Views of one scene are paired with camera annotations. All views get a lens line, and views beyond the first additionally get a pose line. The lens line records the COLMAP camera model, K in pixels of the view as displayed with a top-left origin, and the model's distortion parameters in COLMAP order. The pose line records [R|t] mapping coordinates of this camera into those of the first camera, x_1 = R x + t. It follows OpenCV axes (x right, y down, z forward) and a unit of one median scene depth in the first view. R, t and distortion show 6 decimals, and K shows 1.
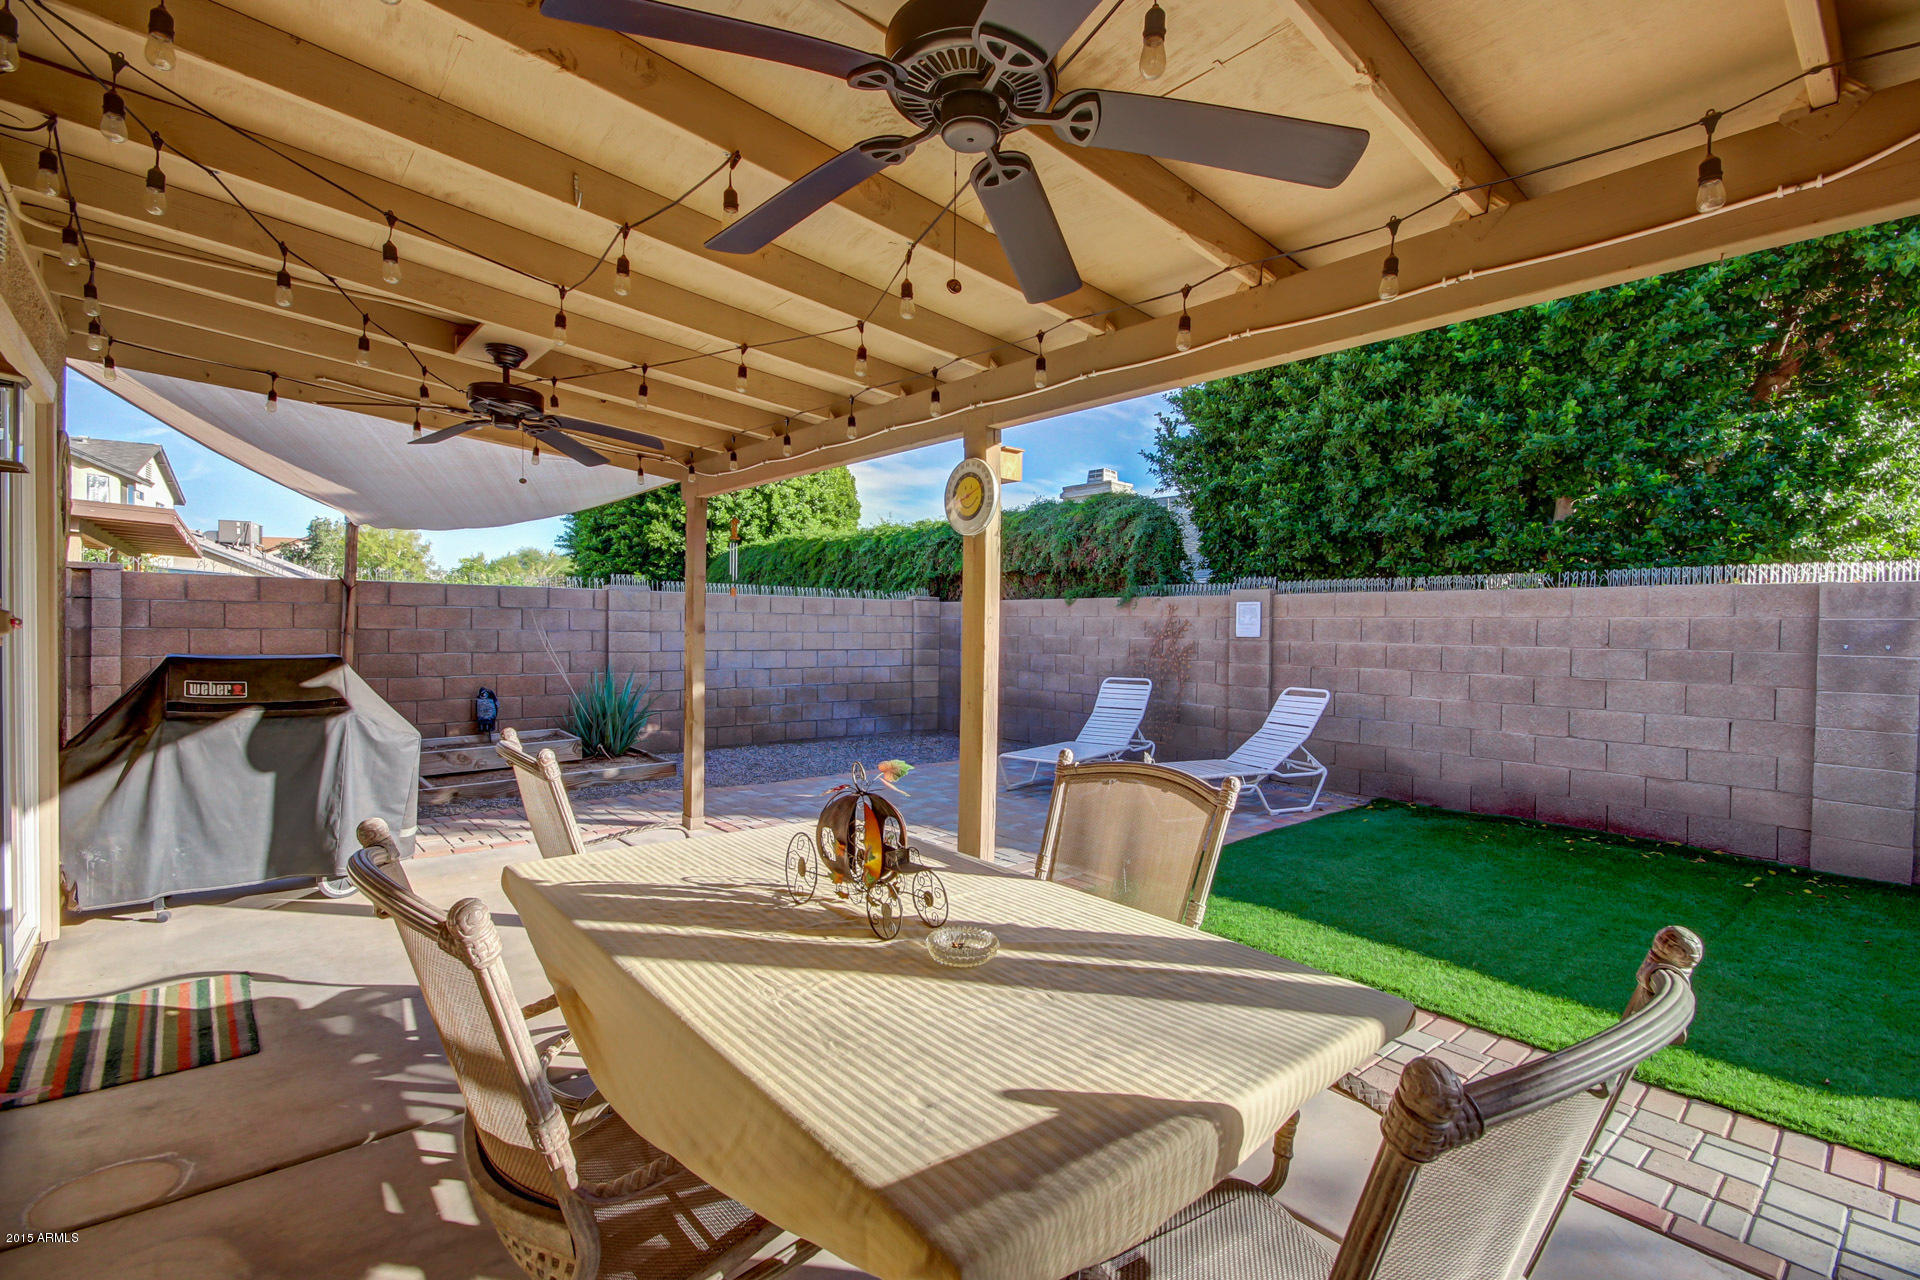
lens RADIAL K [[863.1, 0, 966.2], [0, 863.1, 641.0], [0, 0, 1]] dist [0.016878, 0.000032]
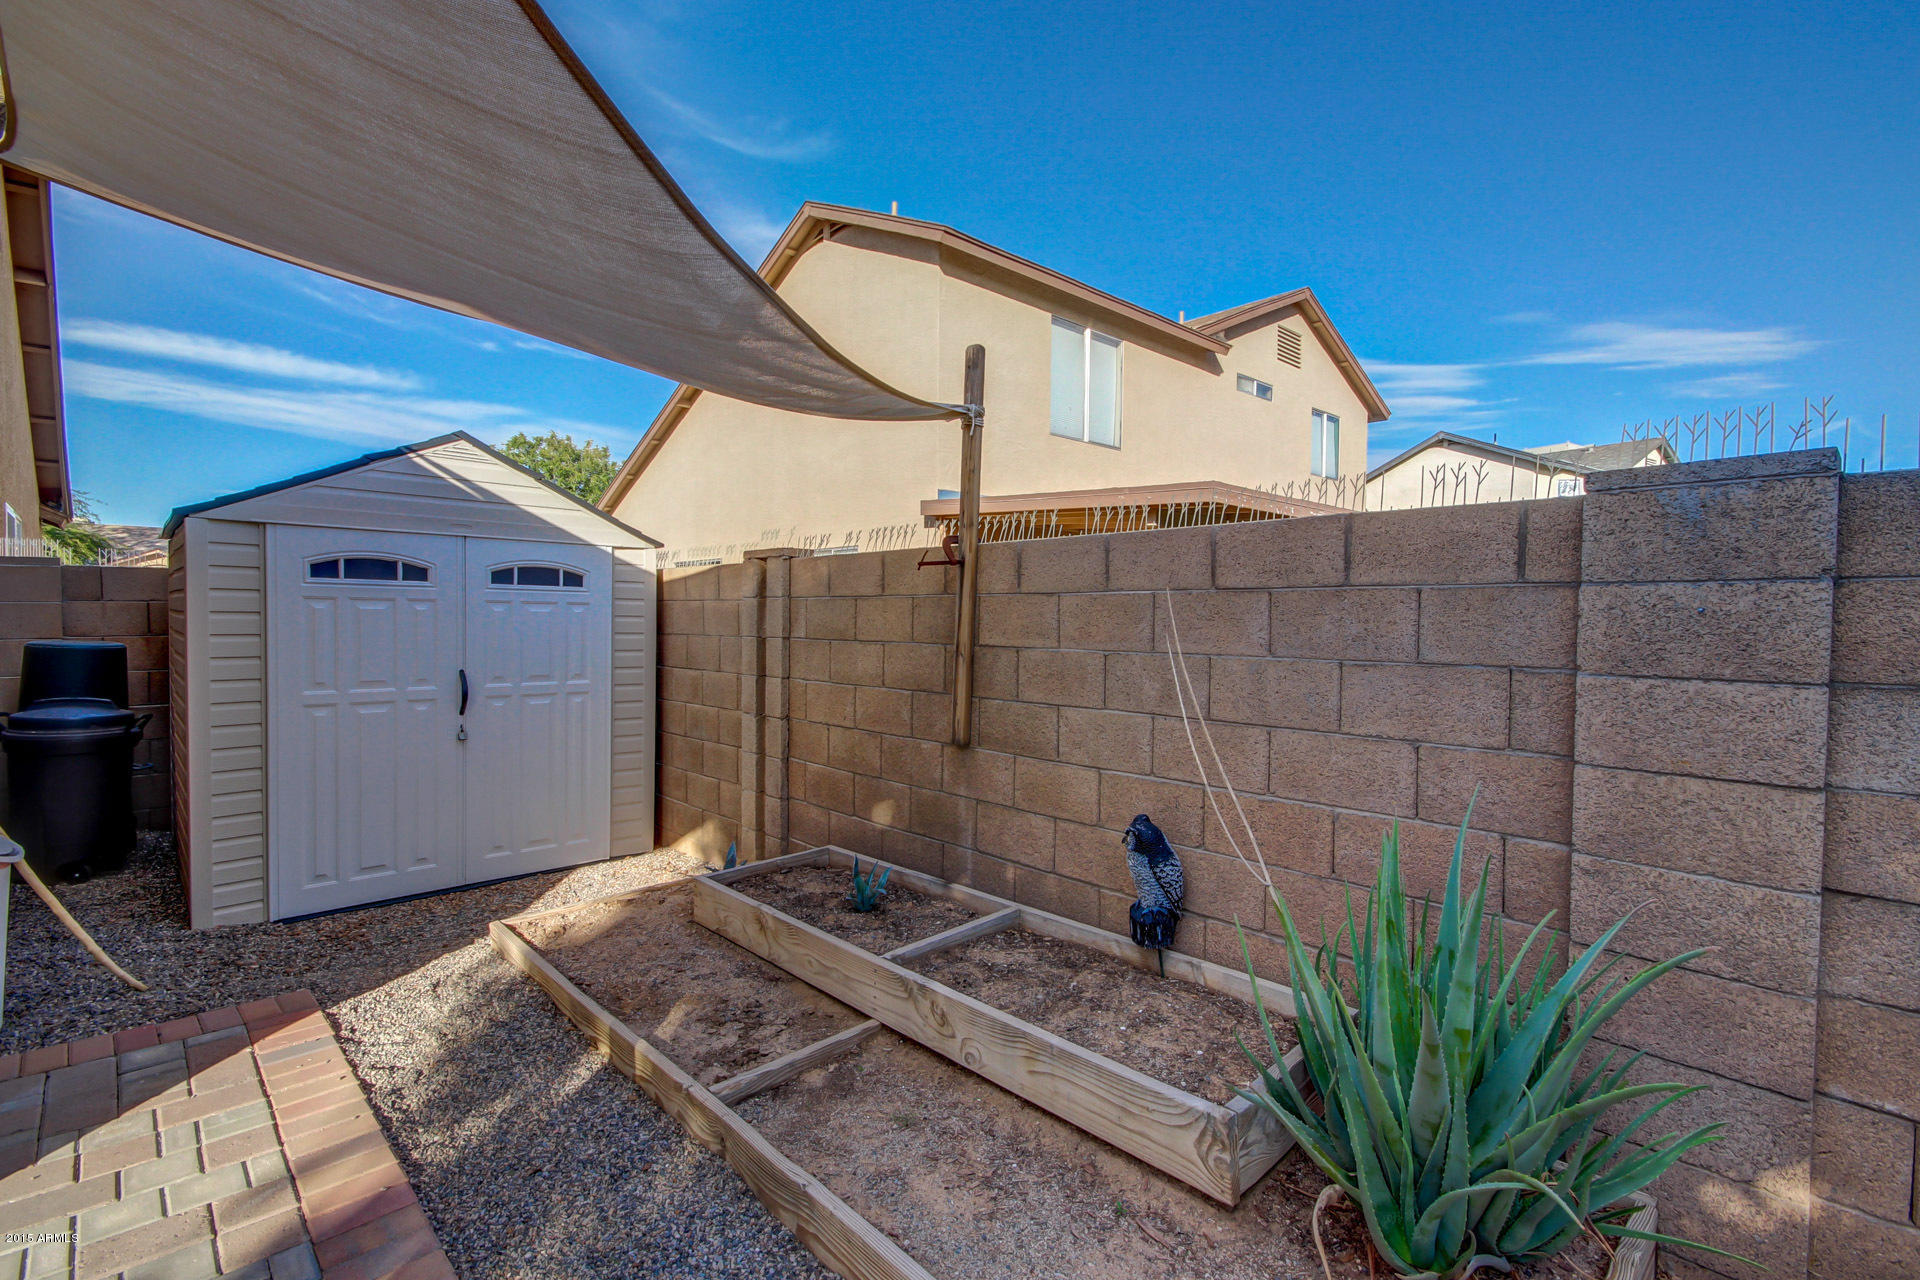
lens RADIAL K [[863.1, 0, 966.2], [0, 863.1, 641.0], [0, 0, 1]] dist [0.016878, 0.000032]
pose [[0.055324, 0.013501, -0.998377, -0.241127], [-0.022729, 0.999667, 0.012259, -0.024141], [0.998210, 0.022014, 0.055612, 1.053706]]
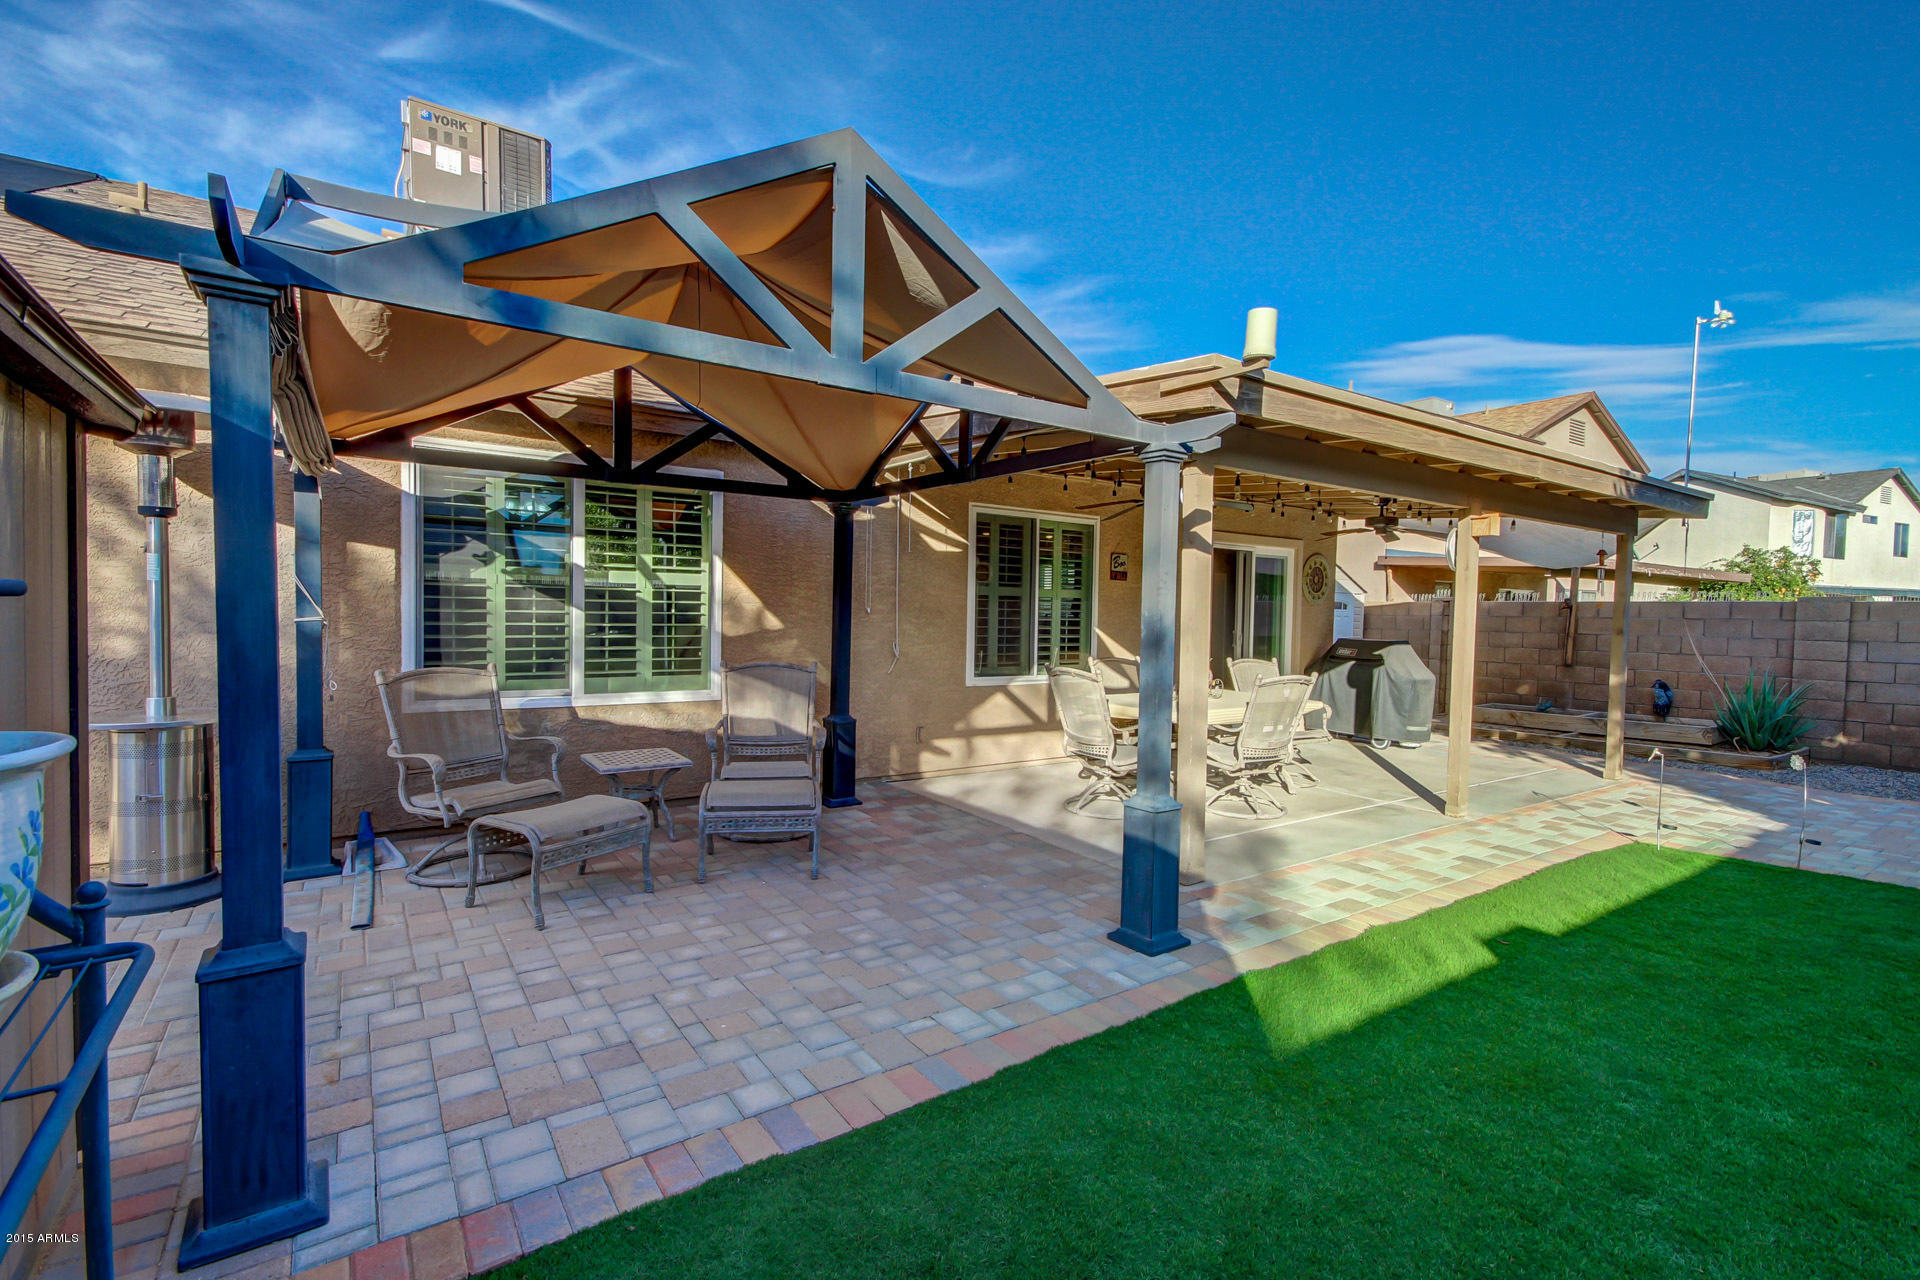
lens RADIAL K [[864.4, 0, 970.0], [0, 864.4, 642.1], [0, 0, 1]] dist [0.011545, -0.000485]
pose [[-0.101942, 0.015215, -0.994674, 0.988116], [-0.037915, 0.999097, 0.019168, 0.012880], [0.994068, 0.039667, -0.101273, 0.116448]]
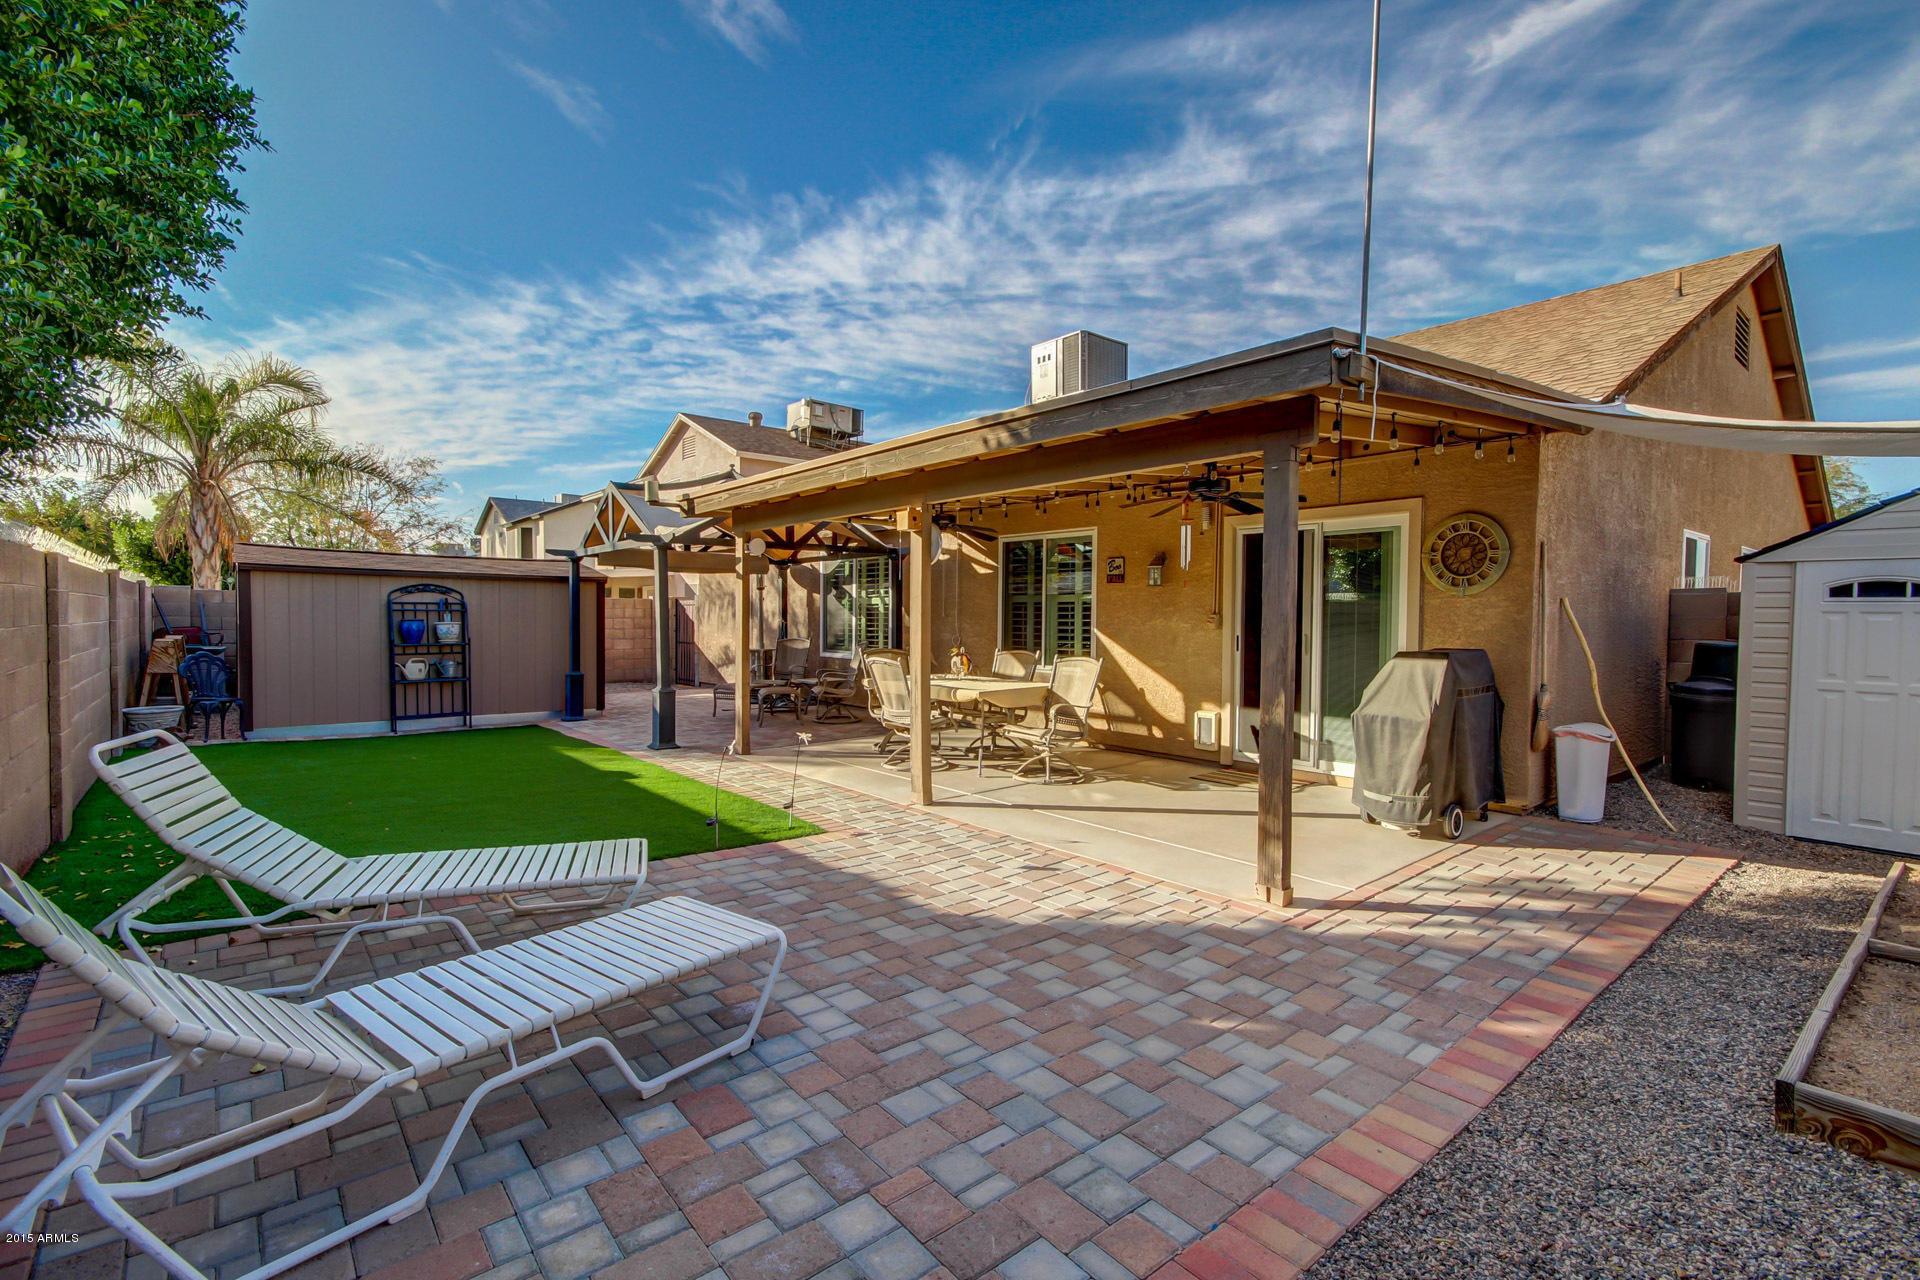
lens RADIAL K [[879.9, 0, 968.9], [0, 879.9, 641.6], [0, 0, 1]] dist [0.009470, -0.000567]
pose [[-0.999560, -0.024563, 0.016656, -0.062510], [-0.023760, 0.998621, 0.046823, -0.028793], [-0.017783, 0.046406, -0.998764, 1.496380]]
